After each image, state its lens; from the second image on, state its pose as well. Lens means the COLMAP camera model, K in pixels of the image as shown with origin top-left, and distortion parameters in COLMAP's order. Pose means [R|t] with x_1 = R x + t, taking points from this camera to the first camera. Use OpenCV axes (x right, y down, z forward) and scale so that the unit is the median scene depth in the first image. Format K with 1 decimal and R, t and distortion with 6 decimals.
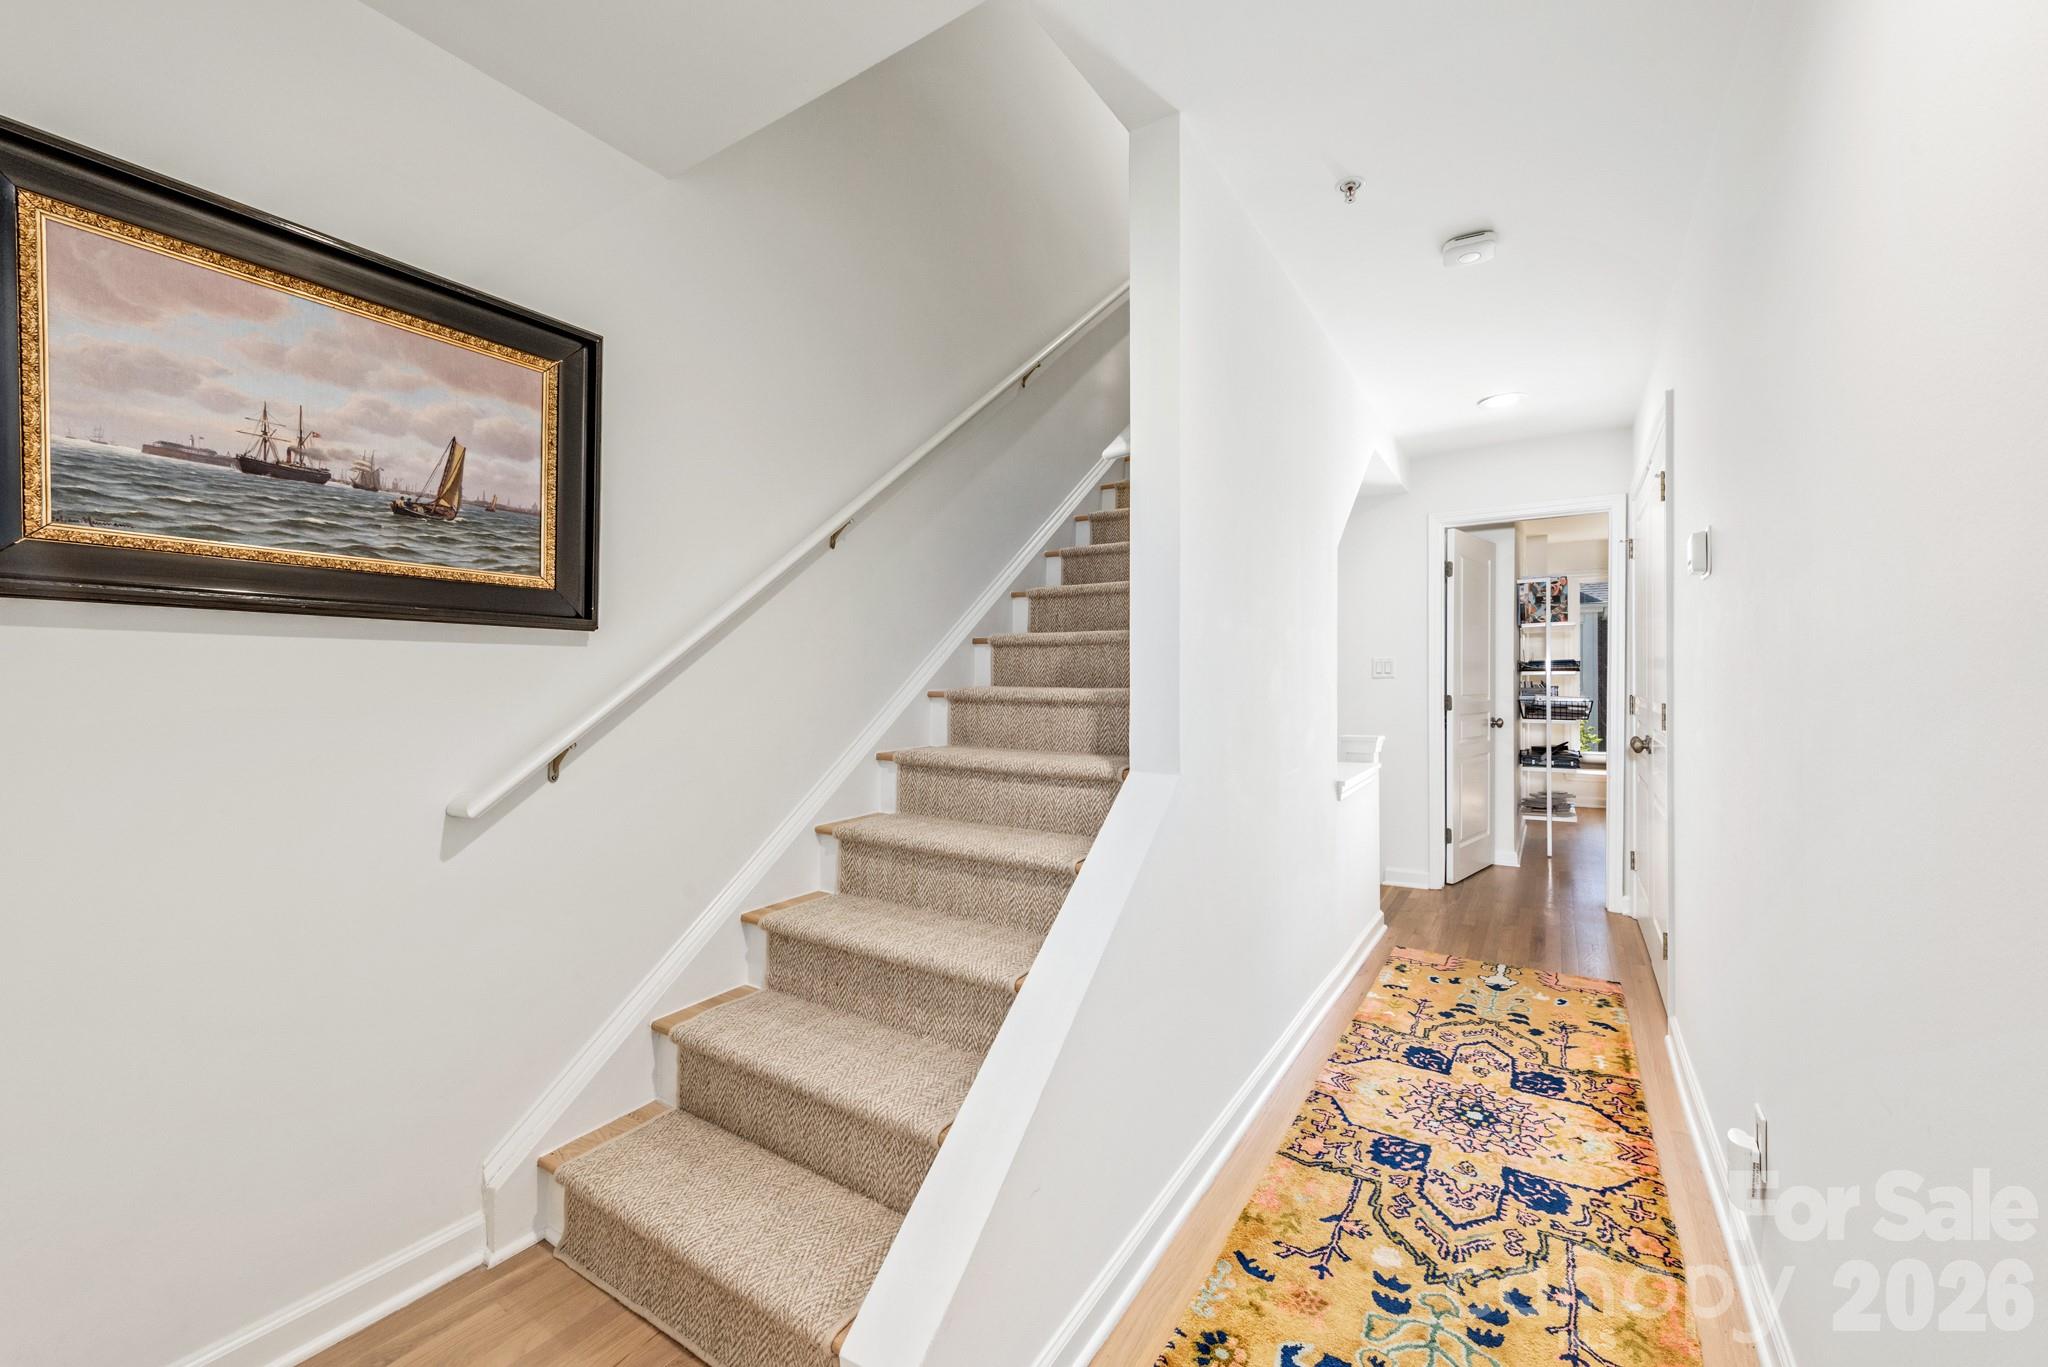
lens RADIAL K [[806.3, 0, 1022.5], [0, 806.3, 684.4], [0, 0, 1]] dist [0.005784, -0.001804]
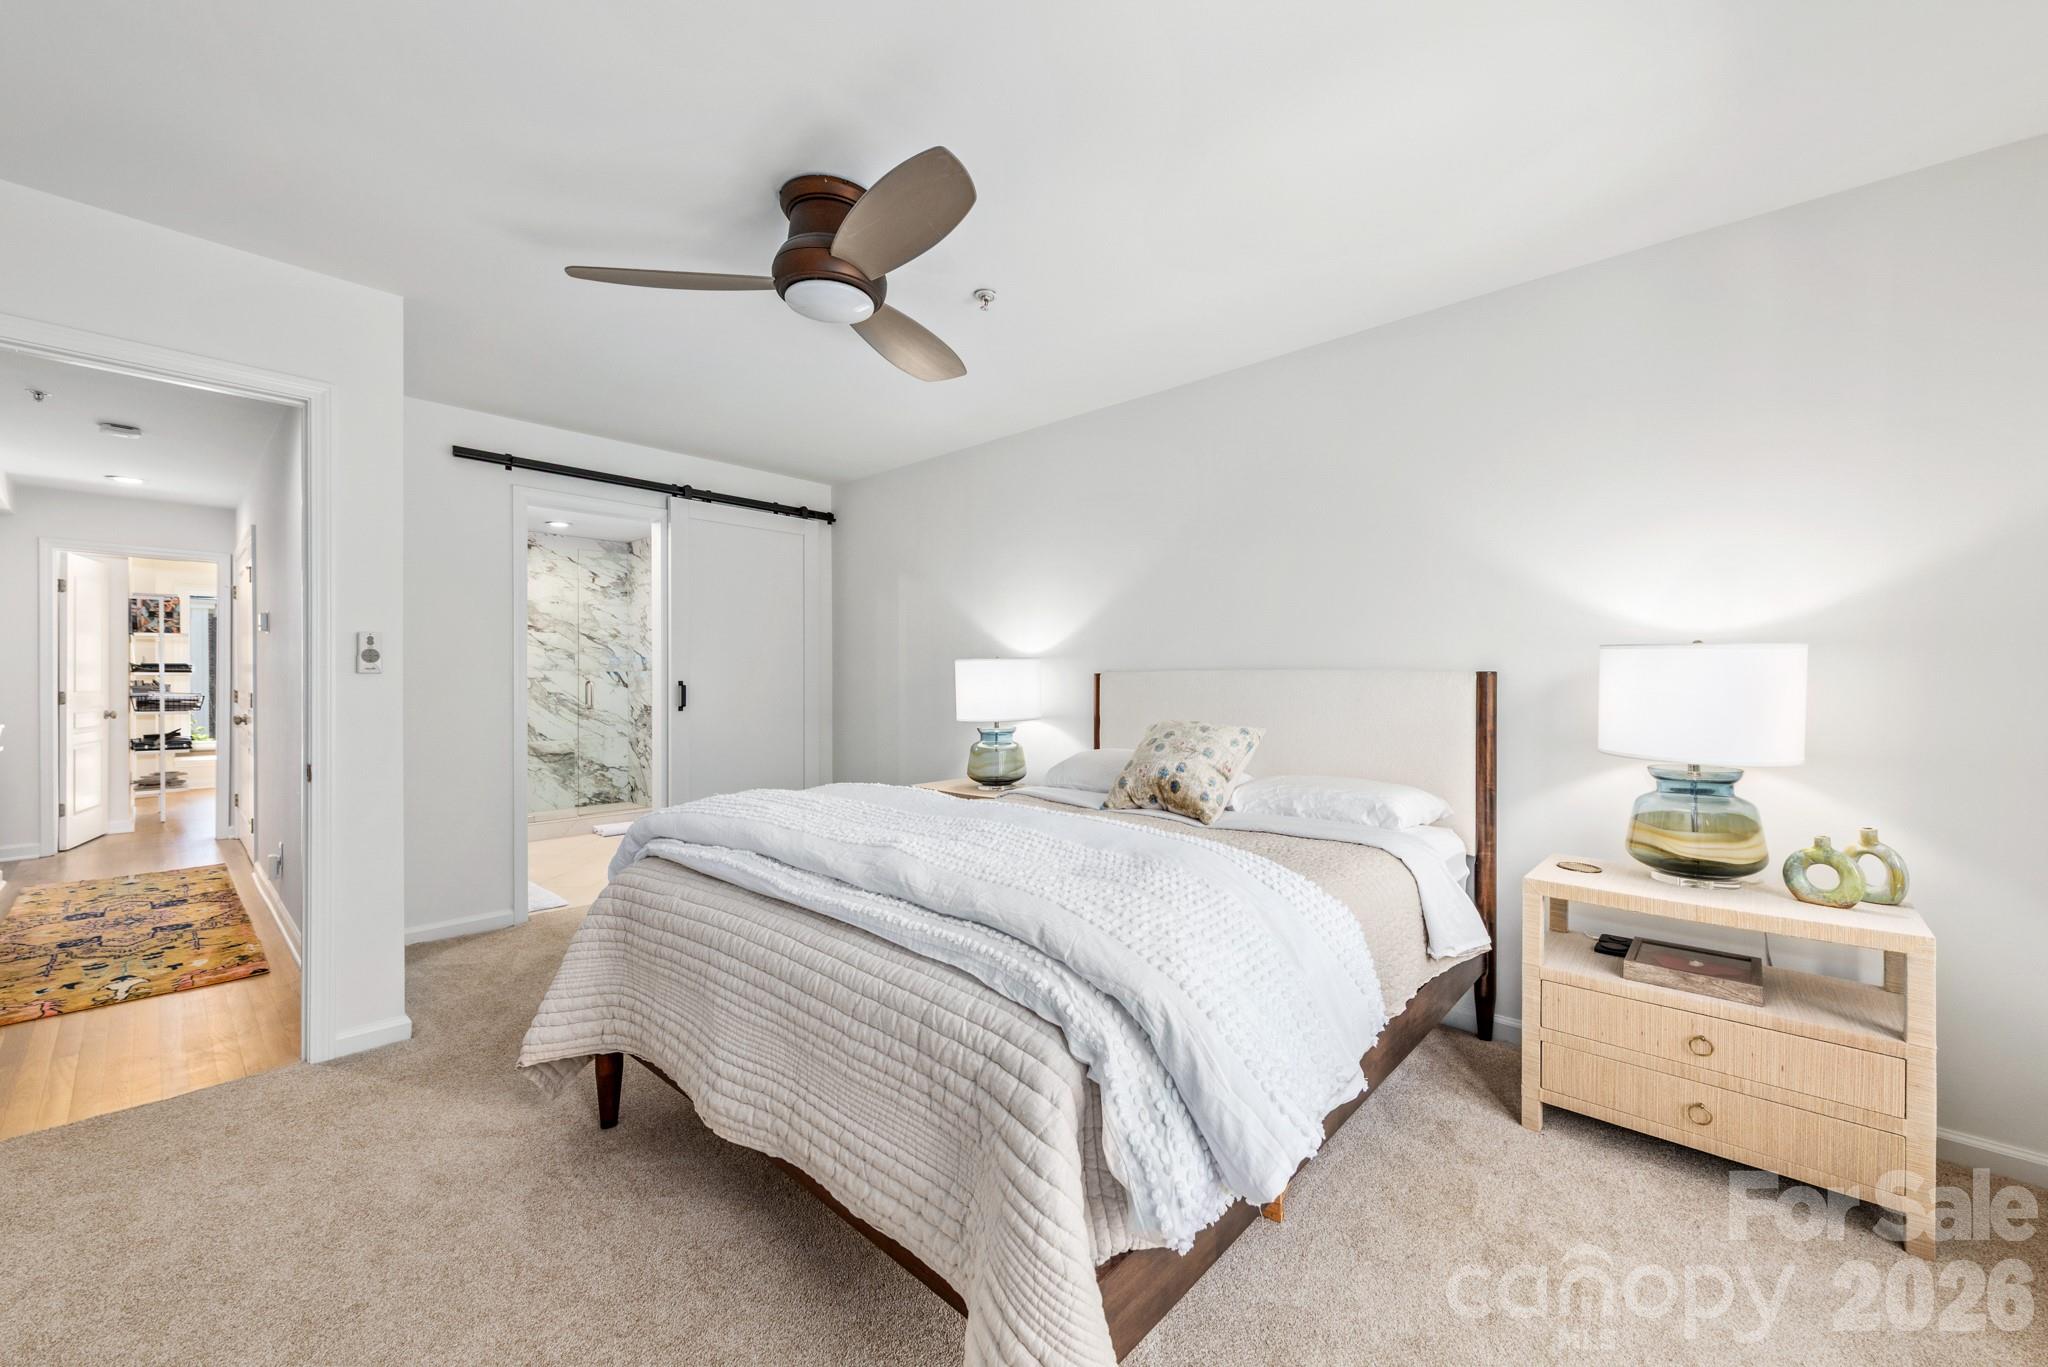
lens RADIAL K [[806.3, 0, 1013.3], [0, 806.3, 683.9], [0, 0, 1]] dist [0.005784, -0.001804]
pose [[0.165836, -0.001213, 0.986153, -0.350645], [0.002775, 0.999996, 0.000763, 0.003512], [-0.986149, 0.002610, 0.165839, -0.484167]]
